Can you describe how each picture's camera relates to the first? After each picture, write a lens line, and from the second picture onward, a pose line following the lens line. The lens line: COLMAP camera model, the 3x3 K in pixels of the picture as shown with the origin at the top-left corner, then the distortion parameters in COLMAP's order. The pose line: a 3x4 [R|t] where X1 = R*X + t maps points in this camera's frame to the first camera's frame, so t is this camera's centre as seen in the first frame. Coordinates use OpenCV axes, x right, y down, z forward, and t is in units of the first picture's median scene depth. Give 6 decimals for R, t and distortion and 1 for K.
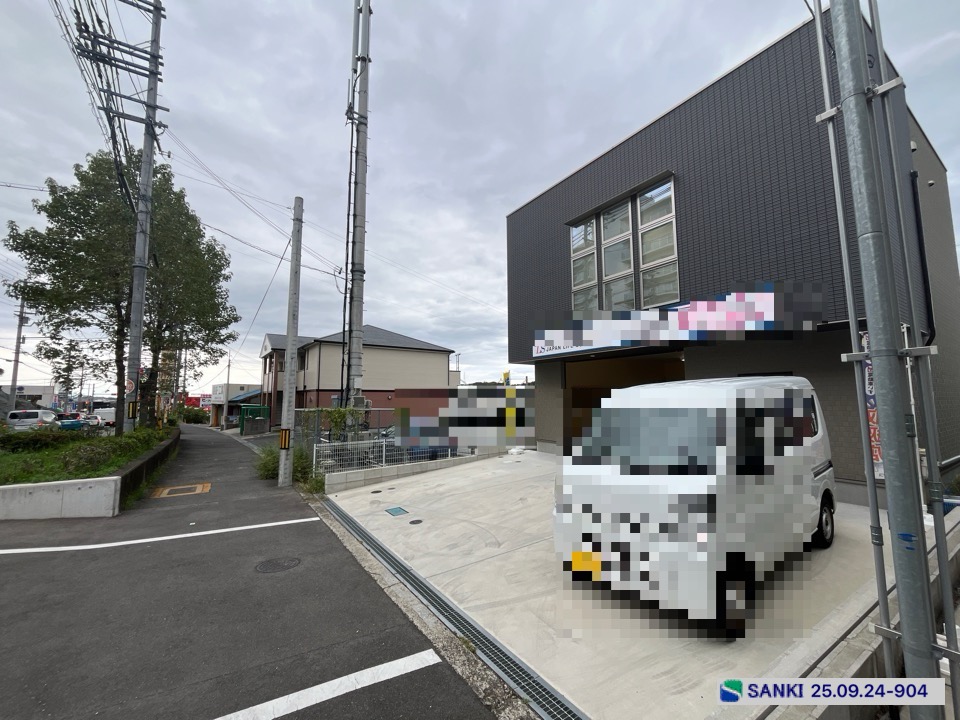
lens RADIAL K [[390.0, 0, 476.9], [0, 390.0, 360.6], [0, 0, 1]] dist [-0.003396, 0.000492]
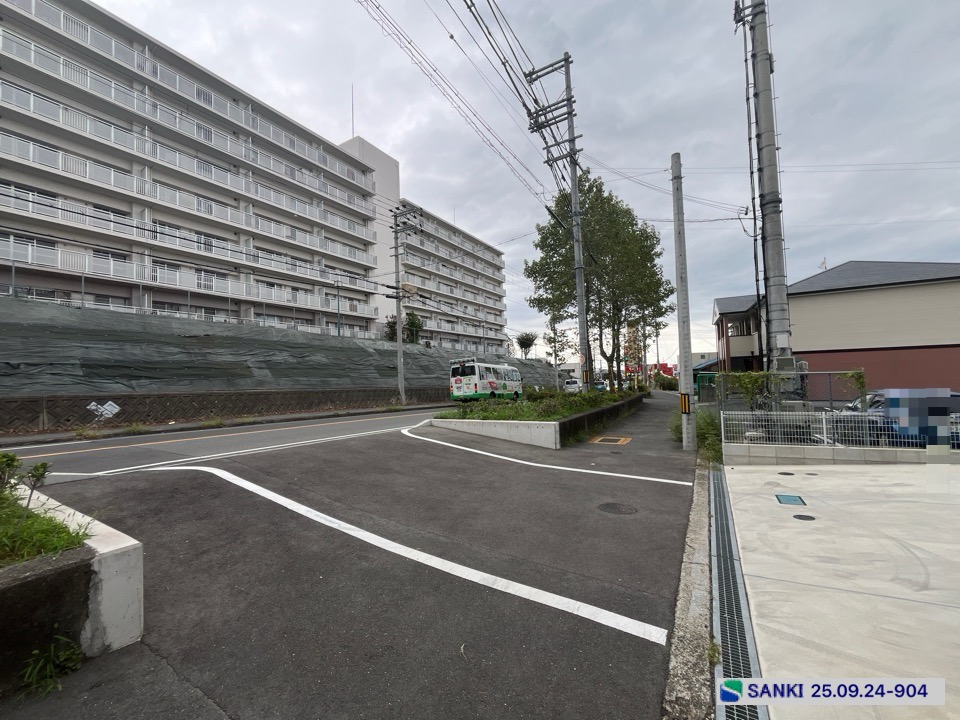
lens RADIAL K [[390.0, 0, 477.1], [0, 390.0, 360.5], [0, 0, 1]] dist [-0.003396, 0.000492]
pose [[0.452491, -0.047093, -0.890525, 0.152854], [0.117215, 0.993082, 0.007042, 0.021314], [0.884032, -0.107569, 0.454881, 0.083621]]
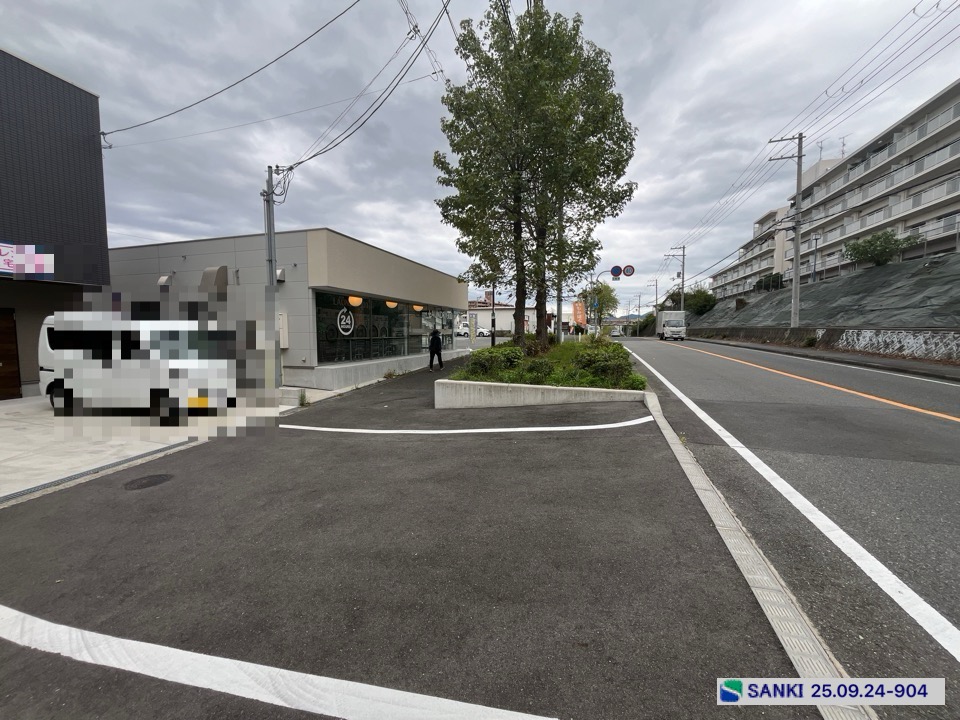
lens RADIAL K [[390.0, 0, 477.0], [0, 390.0, 360.7], [0, 0, 1]] dist [-0.003396, 0.000492]
pose [[-0.675424, -0.053739, 0.735469, -0.874494], [-0.069533, 0.997539, 0.009031, 0.059469], [-0.734144, -0.045040, -0.677499, 0.503929]]
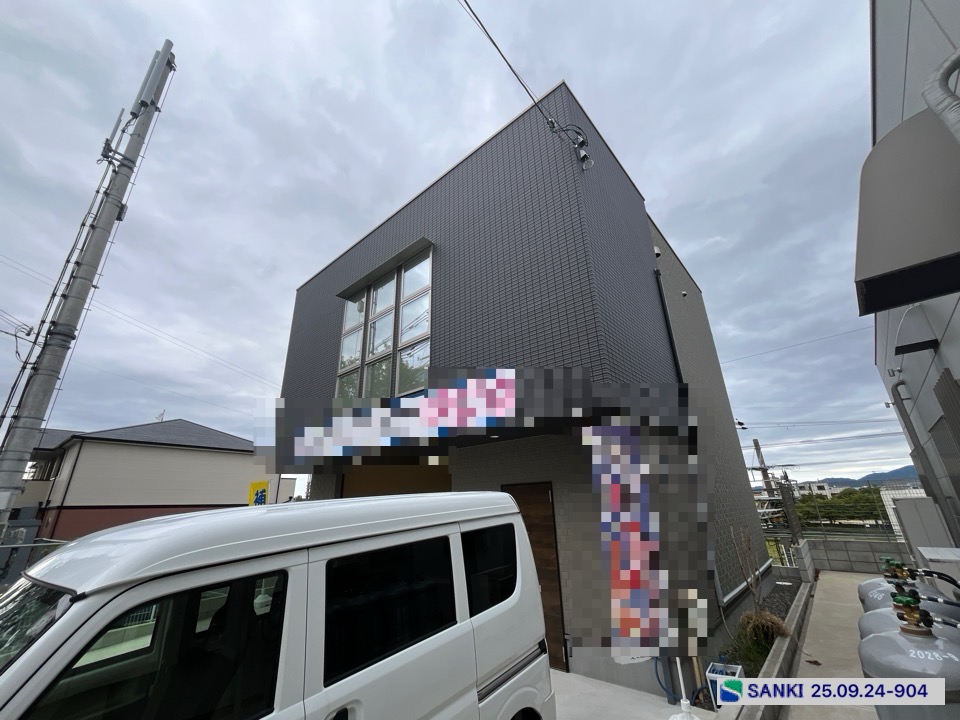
lens RADIAL K [[390.0, 0, 476.4], [0, 390.0, 358.9], [0, 0, 1]] dist [-0.003396, 0.000492]
pose [[0.962121, 0.075655, 0.261914, 0.308717], [-0.003549, 0.964118, -0.265452, -0.000097], [-0.272599, 0.254467, 0.927866, 0.182992]]
